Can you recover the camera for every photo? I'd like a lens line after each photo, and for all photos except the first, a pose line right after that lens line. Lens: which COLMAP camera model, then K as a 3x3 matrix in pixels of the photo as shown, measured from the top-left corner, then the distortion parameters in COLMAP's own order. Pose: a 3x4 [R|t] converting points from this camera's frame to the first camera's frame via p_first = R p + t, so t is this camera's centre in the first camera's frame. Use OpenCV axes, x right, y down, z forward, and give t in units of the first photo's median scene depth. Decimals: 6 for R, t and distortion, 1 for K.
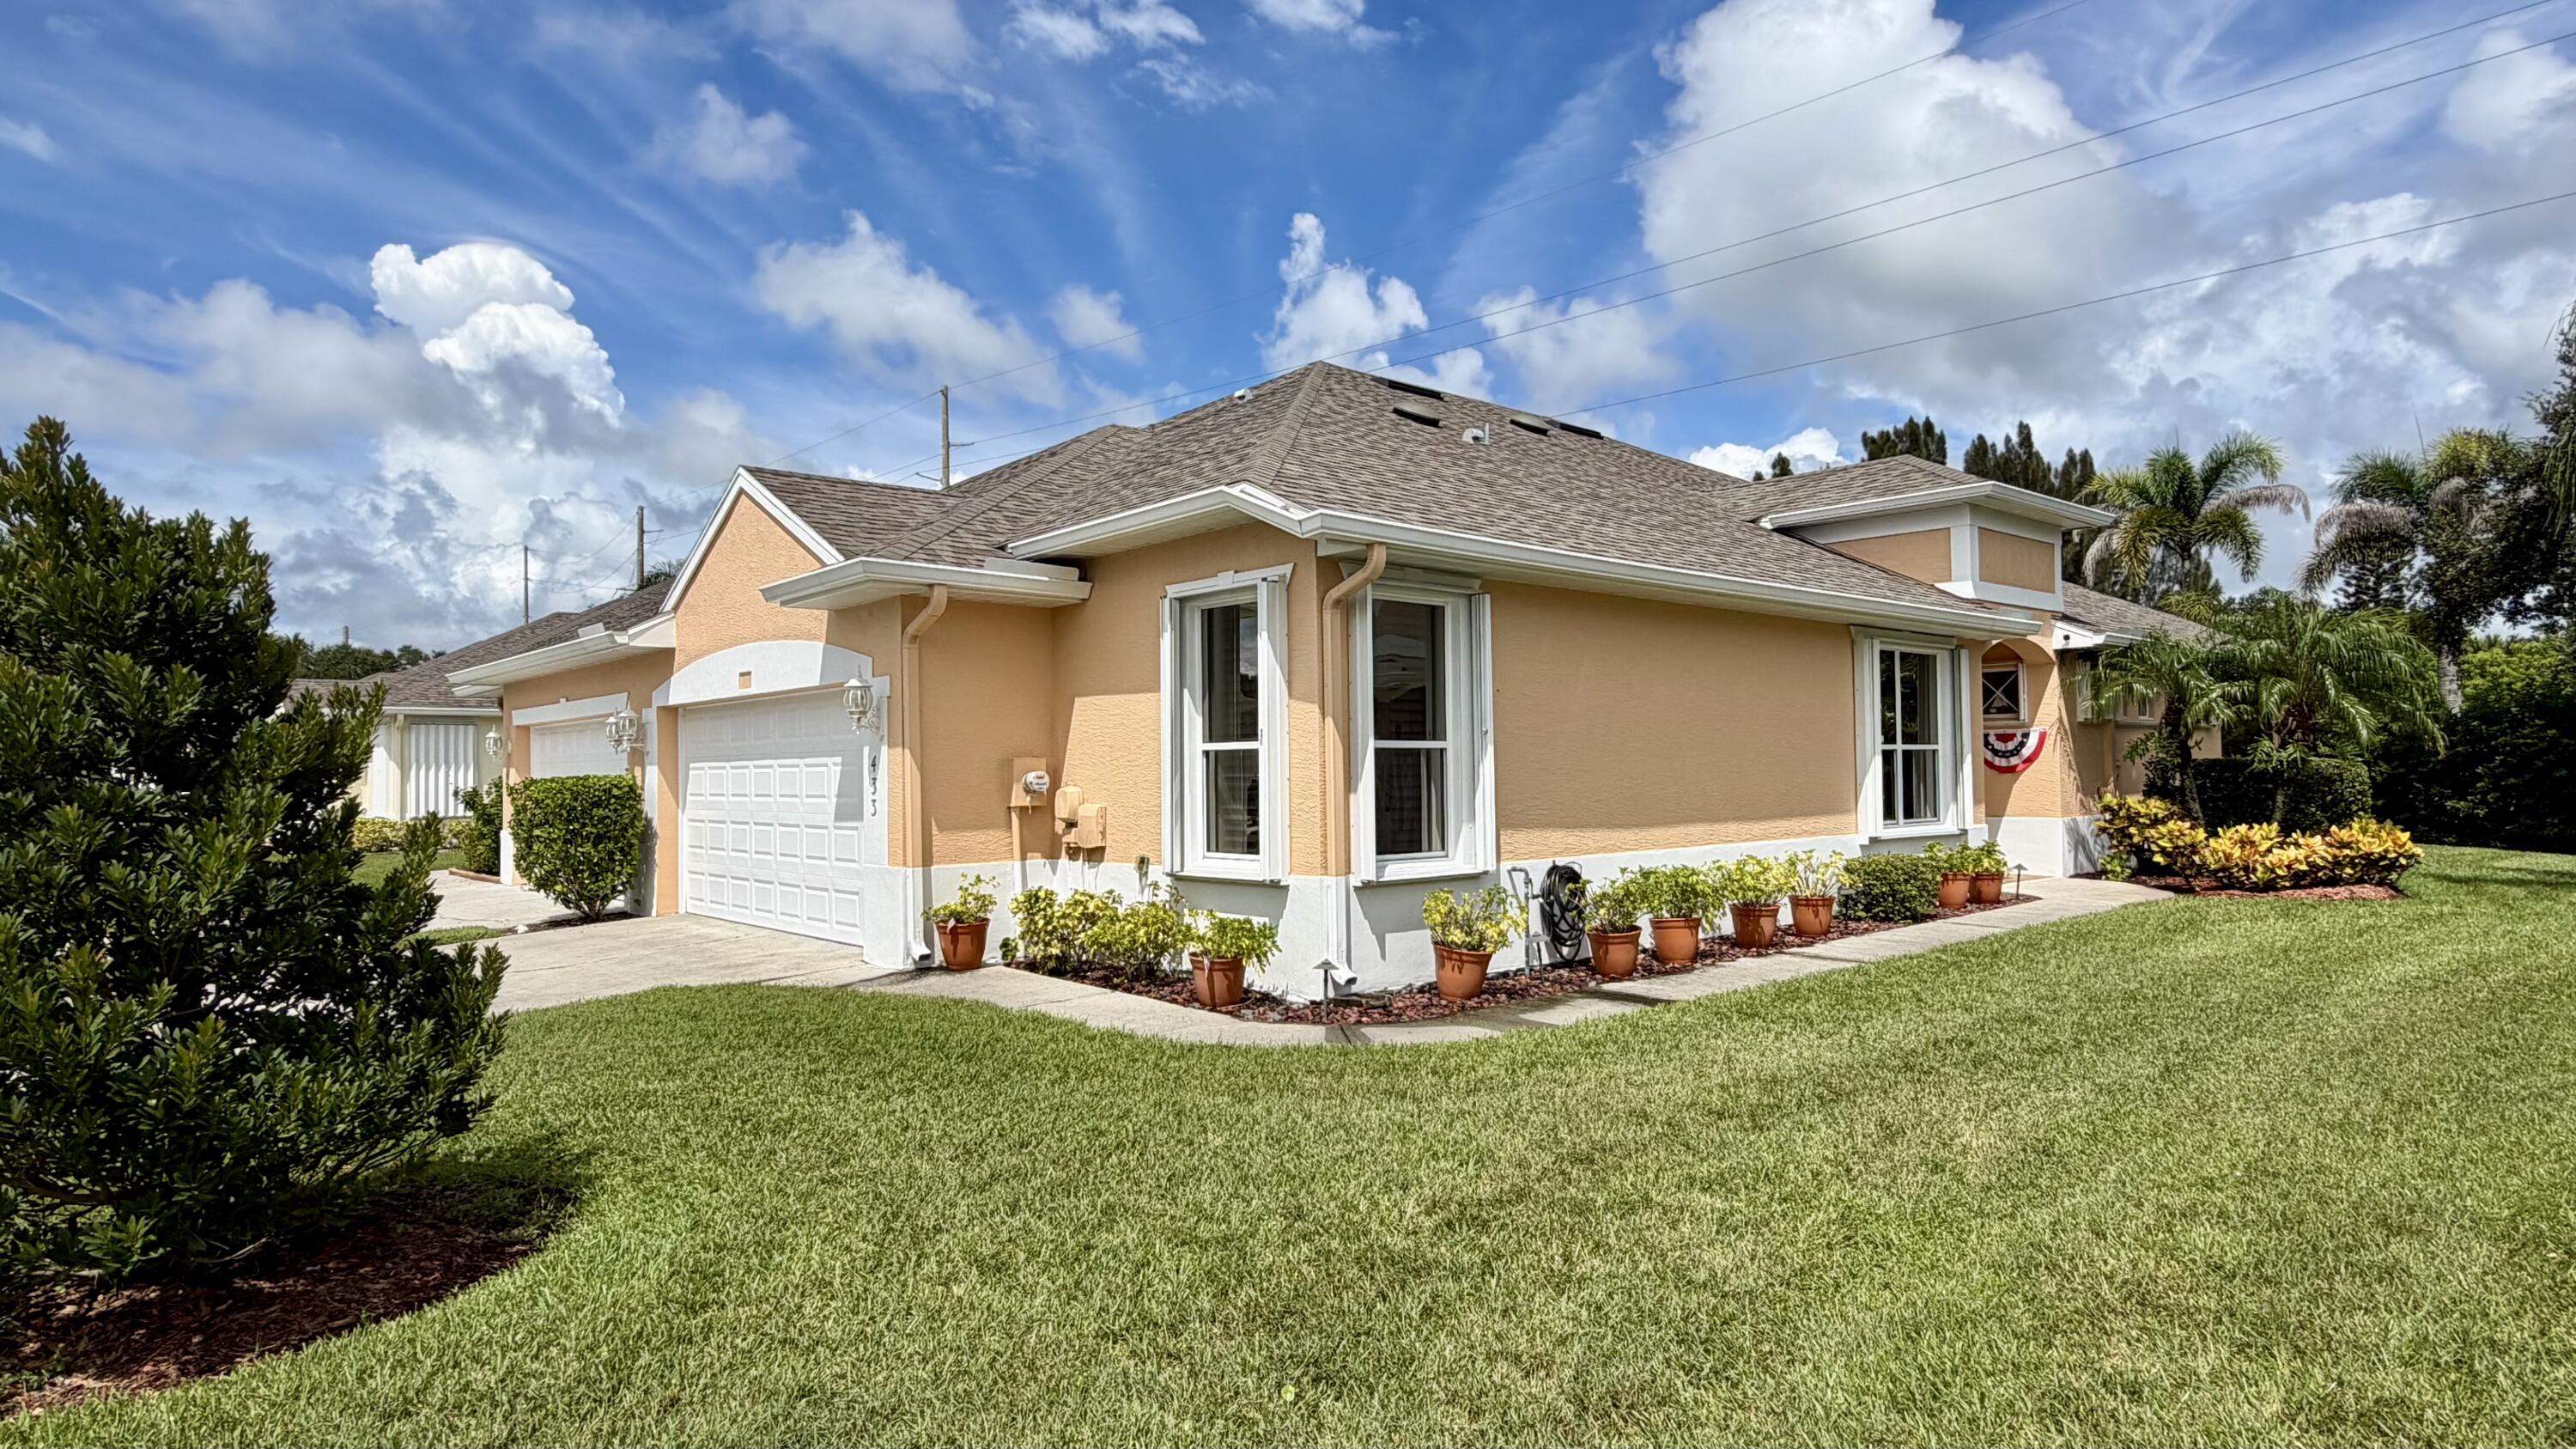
lens RADIAL K [[1424.8, 0, 1283.6], [0, 1424.8, 722.0], [0, 0, 1]] dist [0.000638, 0.000672]
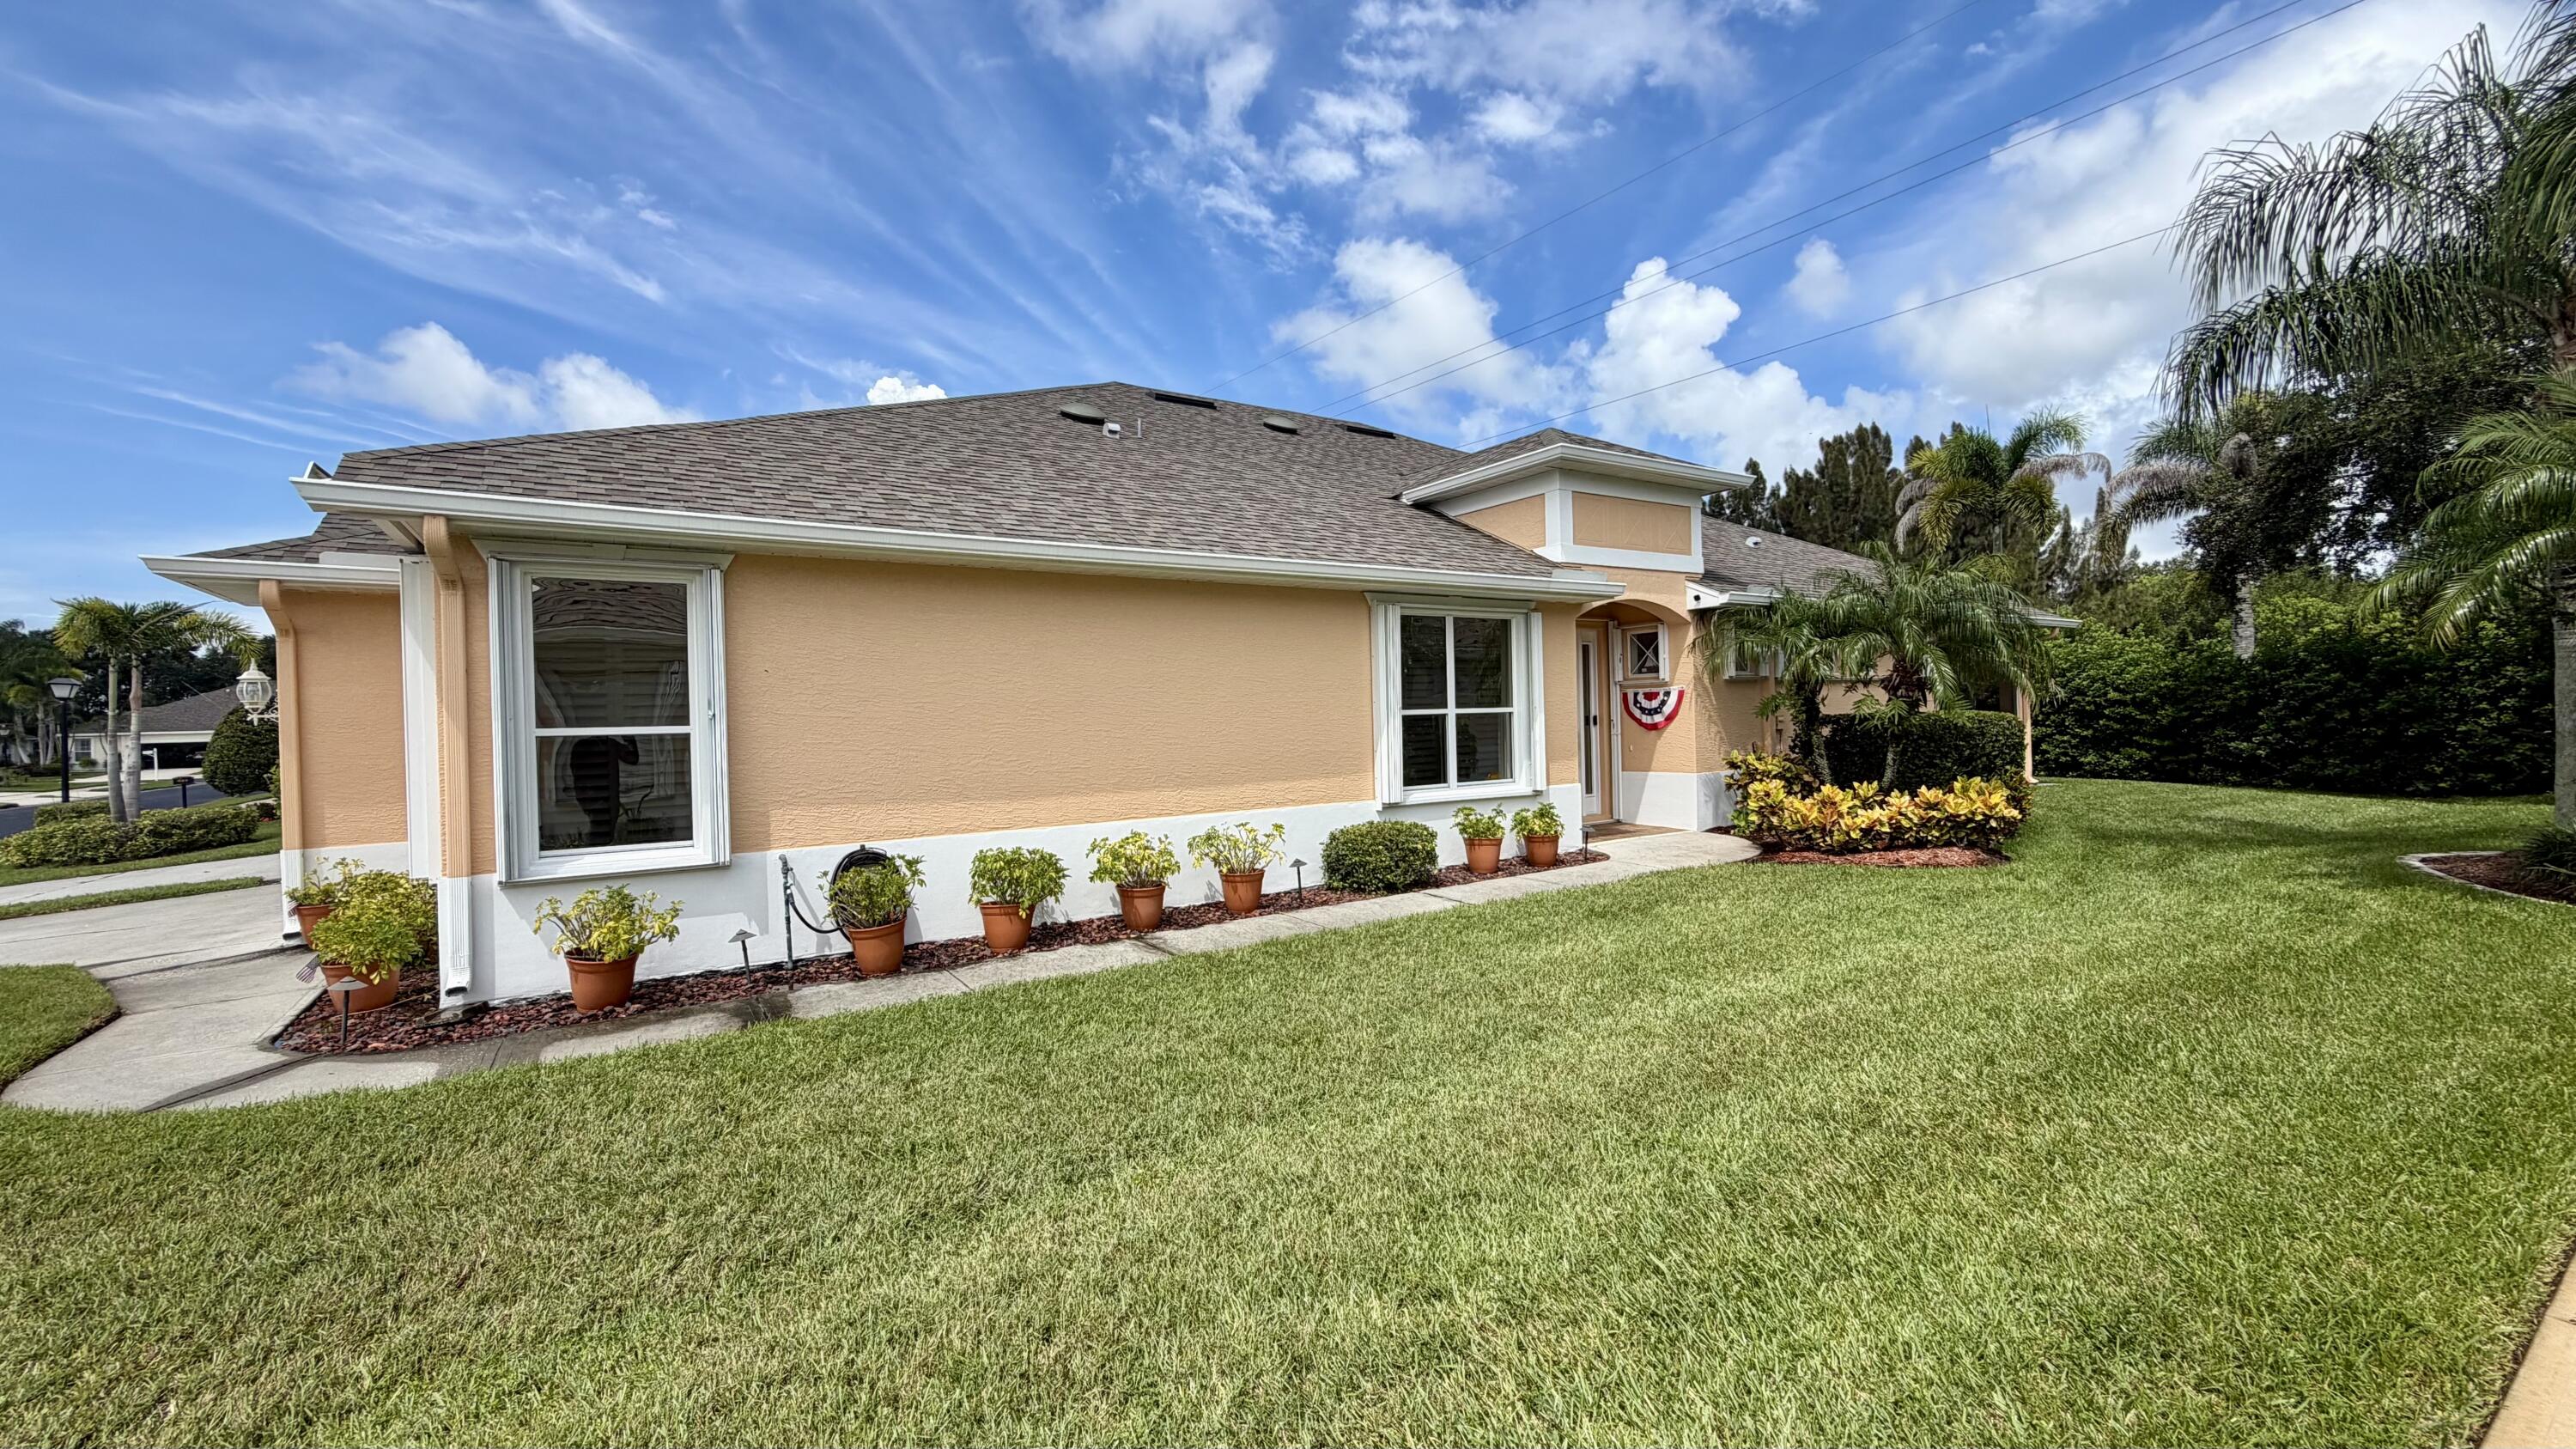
lens RADIAL K [[1033.4, 0, 1270.7], [0, 1033.4, 698.9], [0, 0, 1]] dist [-0.000126, -0.000545]
pose [[0.988482, -0.018961, -0.150145, 0.410911], [0.021223, 0.999684, 0.013477, -0.003637], [0.149842, -0.016508, 0.988572, 0.251256]]
